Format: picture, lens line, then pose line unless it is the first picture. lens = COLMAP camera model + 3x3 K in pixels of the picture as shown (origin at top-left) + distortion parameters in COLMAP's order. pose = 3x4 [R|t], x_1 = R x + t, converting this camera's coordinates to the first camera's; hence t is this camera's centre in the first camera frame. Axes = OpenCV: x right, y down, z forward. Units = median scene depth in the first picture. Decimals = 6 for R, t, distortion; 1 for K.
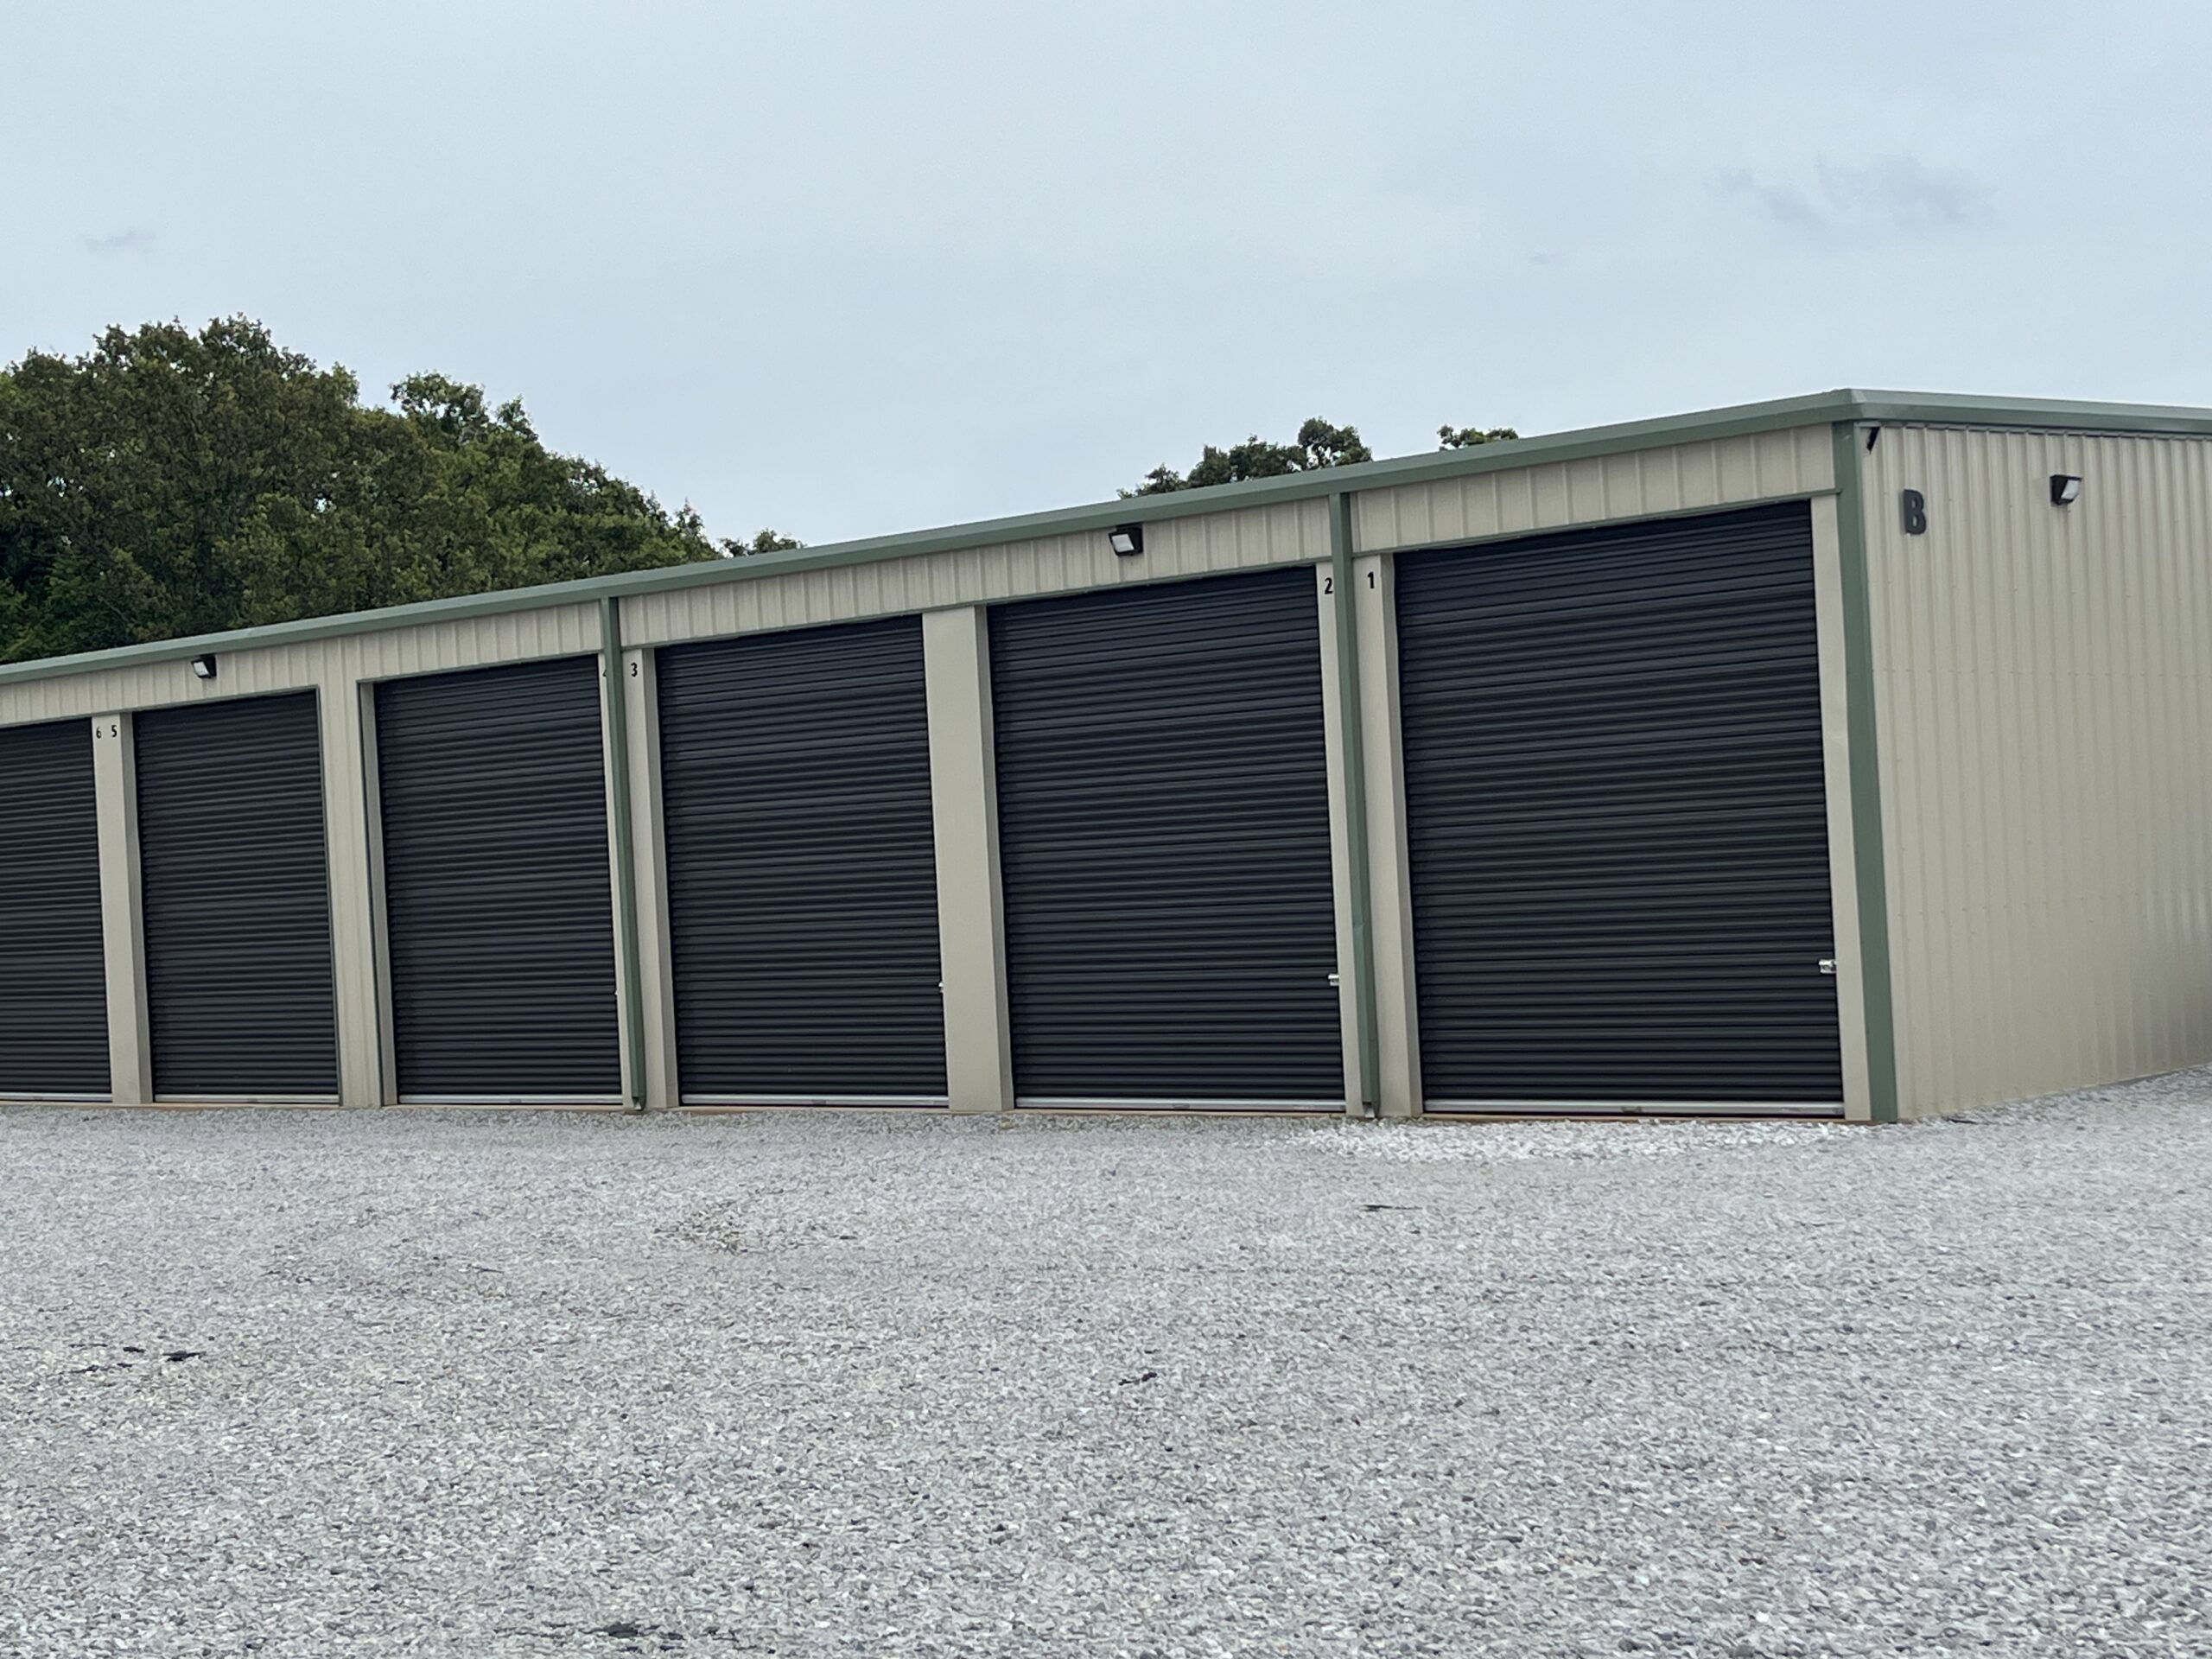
lens RADIAL K [[3338.1, 0, 1125.4], [0, 3338.1, 820.1], [0, 0, 1]] dist [0.067719, 0.000000]
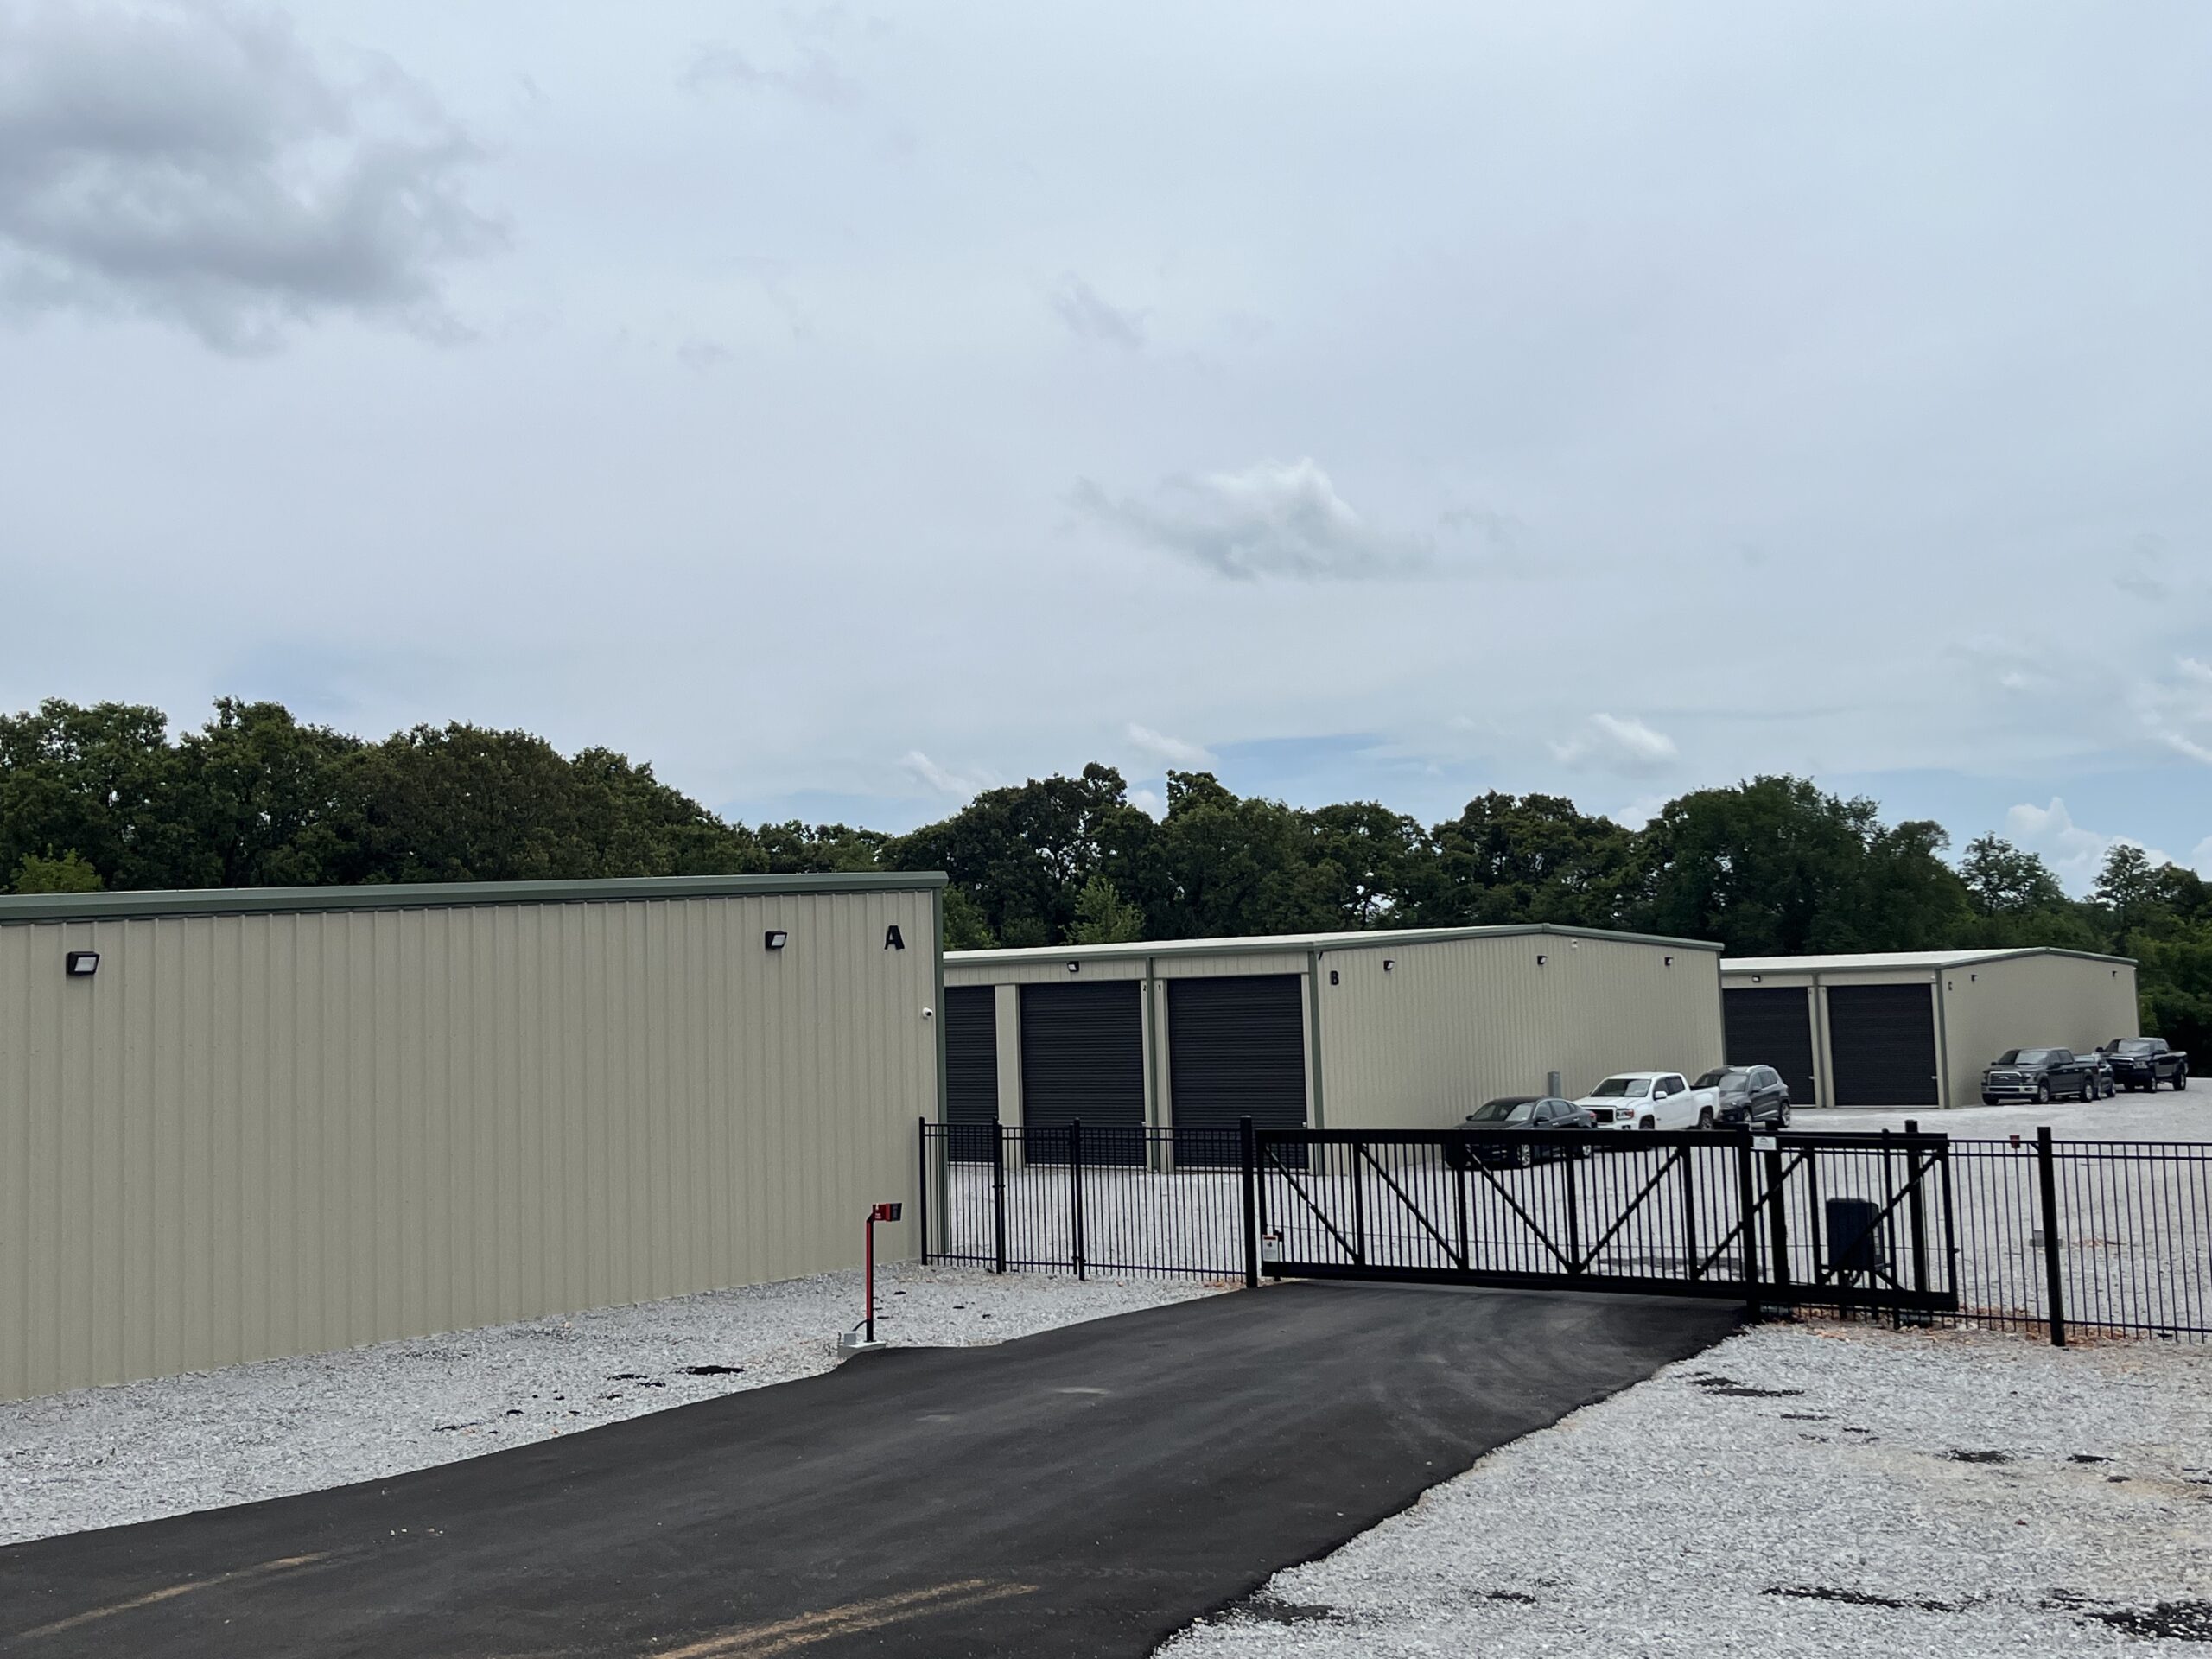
lens RADIAL K [[2429.4, 0, 1084.2], [0, 2429.4, 800.5], [0, 0, 1]] dist [0.042655, 0.000000]
pose [[0.997590, 0.027799, 0.063572, -0.119783], [-0.023292, 0.997235, -0.070564, -0.075630], [-0.065358, 0.068913, 0.995479, -1.020972]]
